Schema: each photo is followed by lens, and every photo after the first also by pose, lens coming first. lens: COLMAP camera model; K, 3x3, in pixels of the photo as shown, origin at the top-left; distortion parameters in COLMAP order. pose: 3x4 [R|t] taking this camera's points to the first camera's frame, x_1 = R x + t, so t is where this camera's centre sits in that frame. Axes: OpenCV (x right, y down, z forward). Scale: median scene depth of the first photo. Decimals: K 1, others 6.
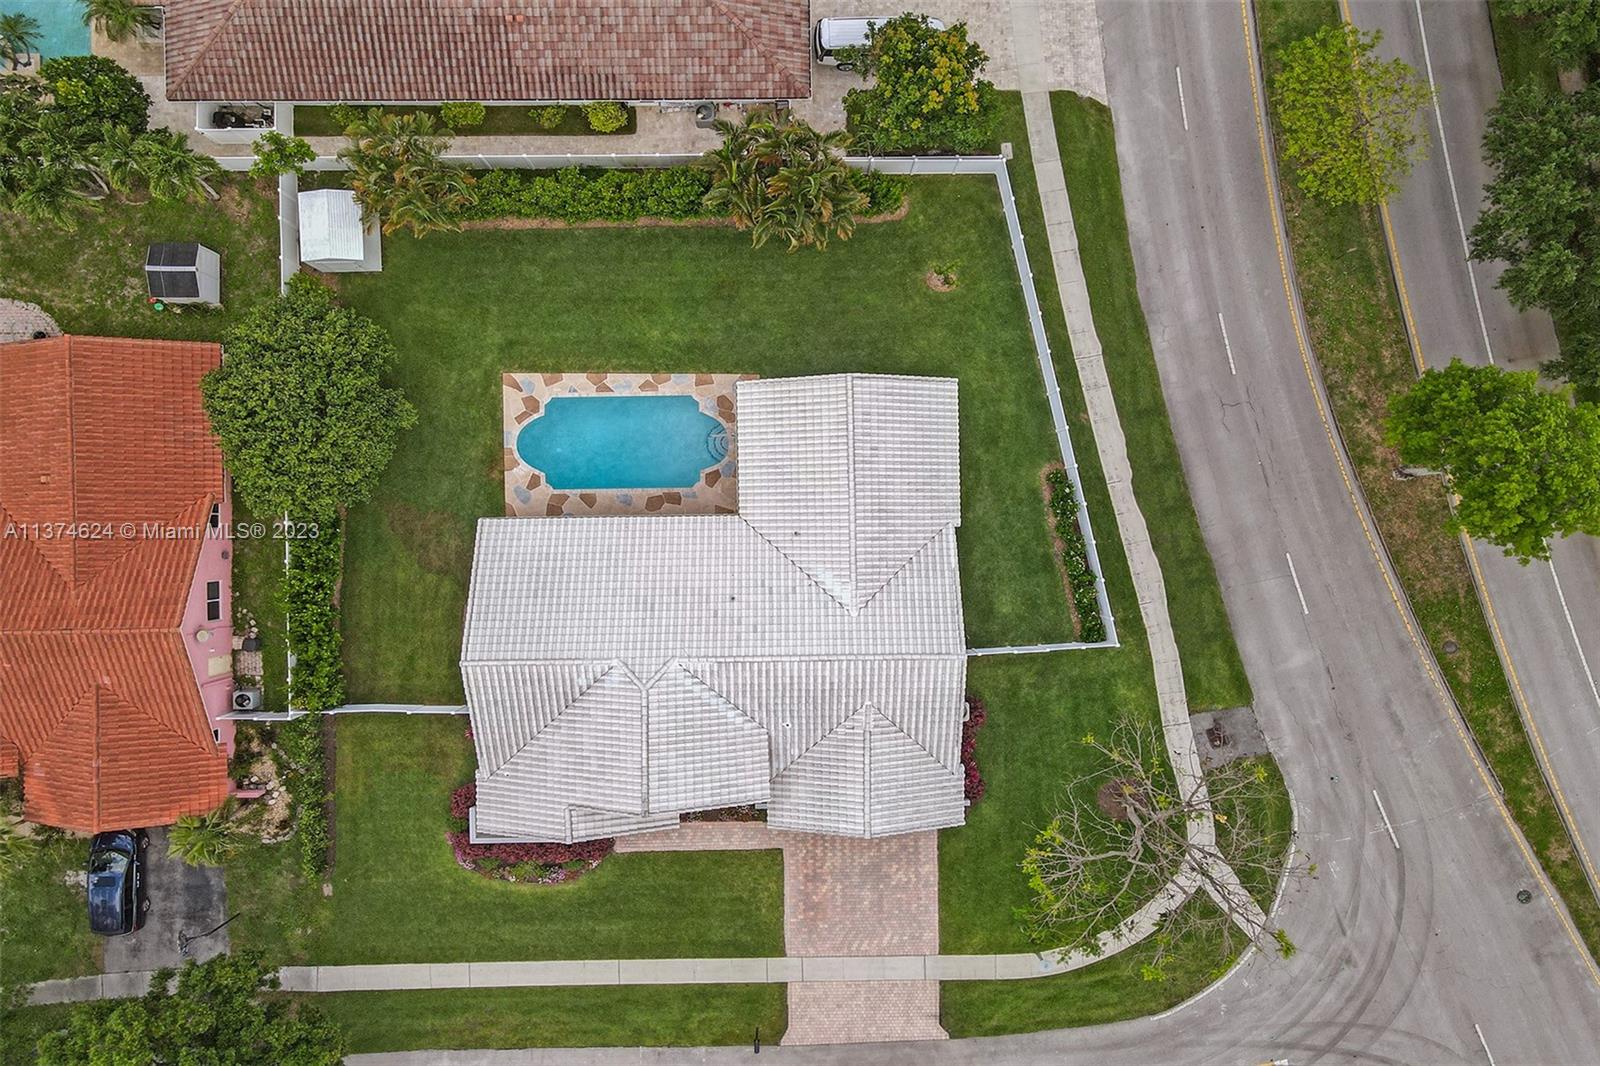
lens RADIAL K [[1136.5, 0, 806.2], [0, 1136.5, 527.0], [0, 0, 1]] dist [0.021092, 0.003048]
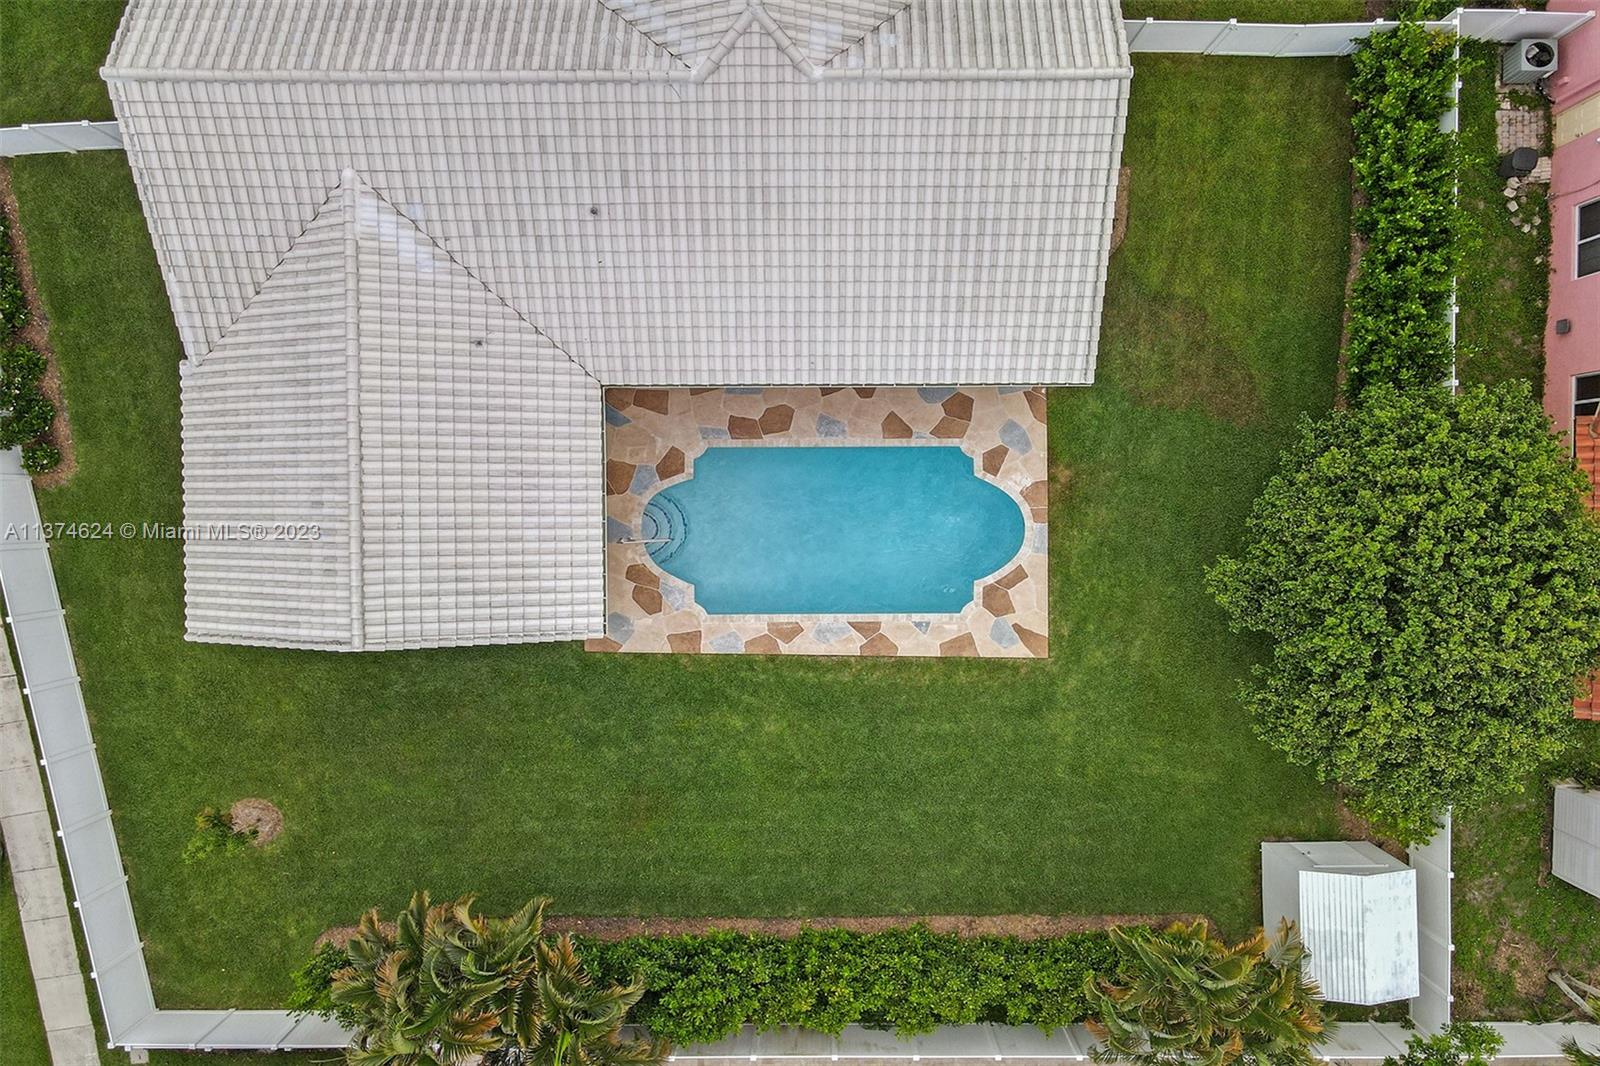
lens RADIAL K [[1136.5, 0, 806.2], [0, 1136.5, 527.0], [0, 0, 1]] dist [0.021092, 0.003048]
pose [[-0.999932, -0.010263, -0.005501, -0.146102], [0.010393, -0.999653, -0.024213, -0.059790], [-0.005250, -0.024268, 0.999692, 0.451621]]
